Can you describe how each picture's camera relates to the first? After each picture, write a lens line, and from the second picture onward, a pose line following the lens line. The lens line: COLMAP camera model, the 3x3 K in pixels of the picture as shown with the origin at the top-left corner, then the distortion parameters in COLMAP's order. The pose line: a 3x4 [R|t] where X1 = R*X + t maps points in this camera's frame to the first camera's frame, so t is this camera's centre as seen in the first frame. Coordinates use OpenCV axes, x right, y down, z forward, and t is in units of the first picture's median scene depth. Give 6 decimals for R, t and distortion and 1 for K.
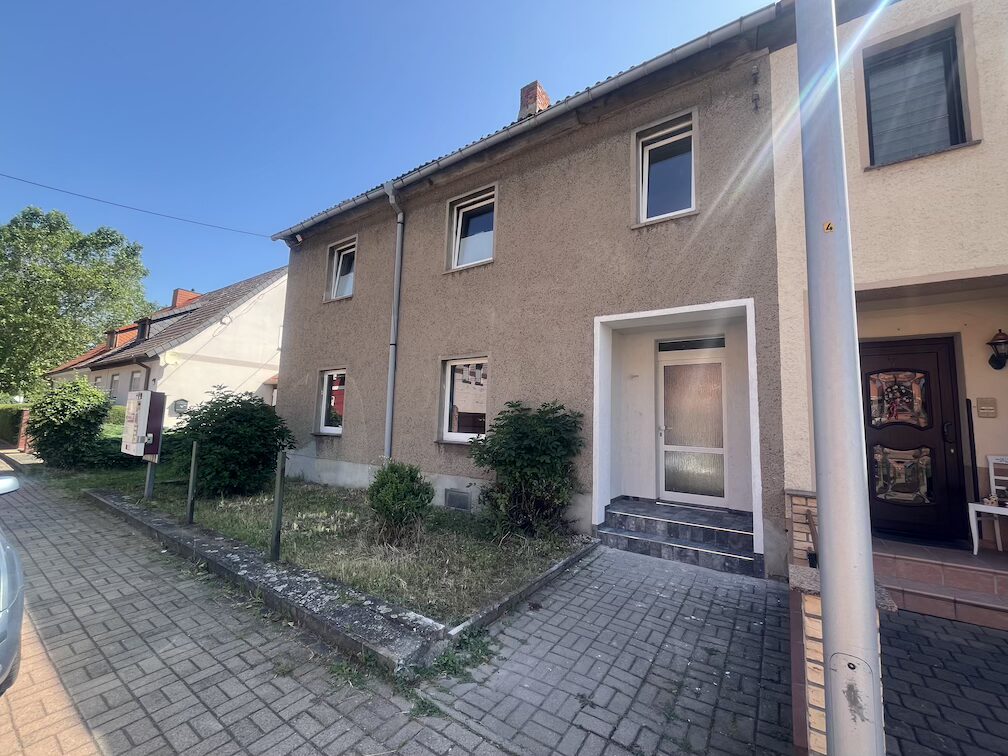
lens RADIAL K [[408.2, 0, 507.3], [0, 408.2, 377.2], [0, 0, 1]] dist [-0.000191, -0.000280]
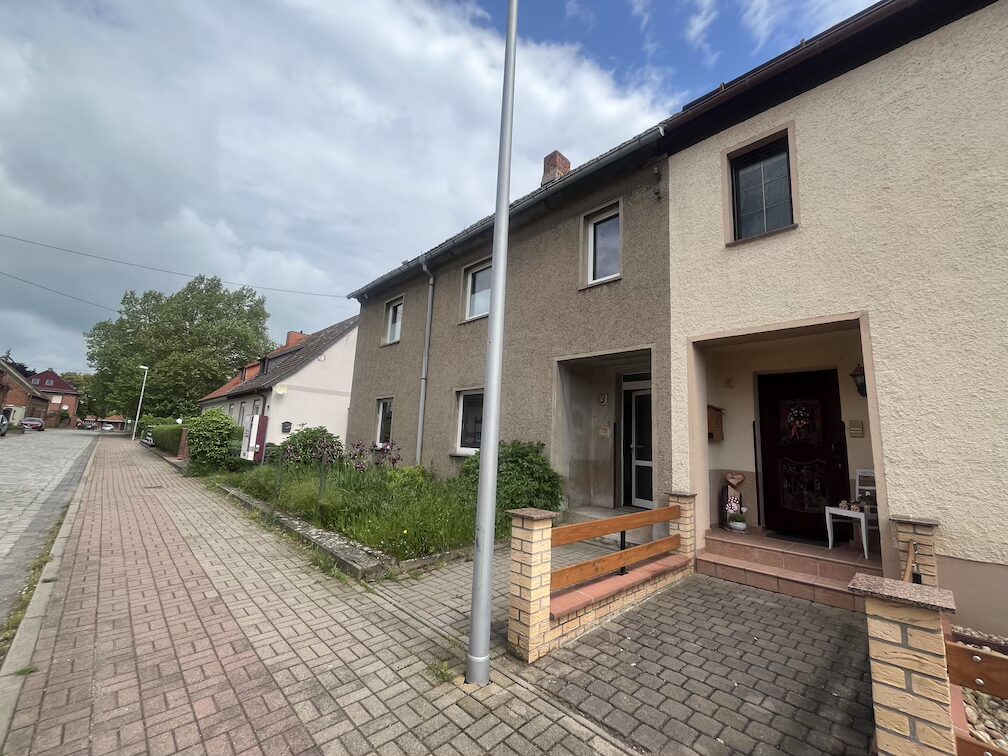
lens RADIAL K [[408.2, 0, 510.2], [0, 408.2, 377.8], [0, 0, 1]] dist [-0.000191, -0.000280]
pose [[0.981372, -0.016438, -0.191411, 0.321942], [0.005069, 0.998202, -0.059732, -0.006745], [0.192048, 0.057649, 0.979691, -0.290691]]
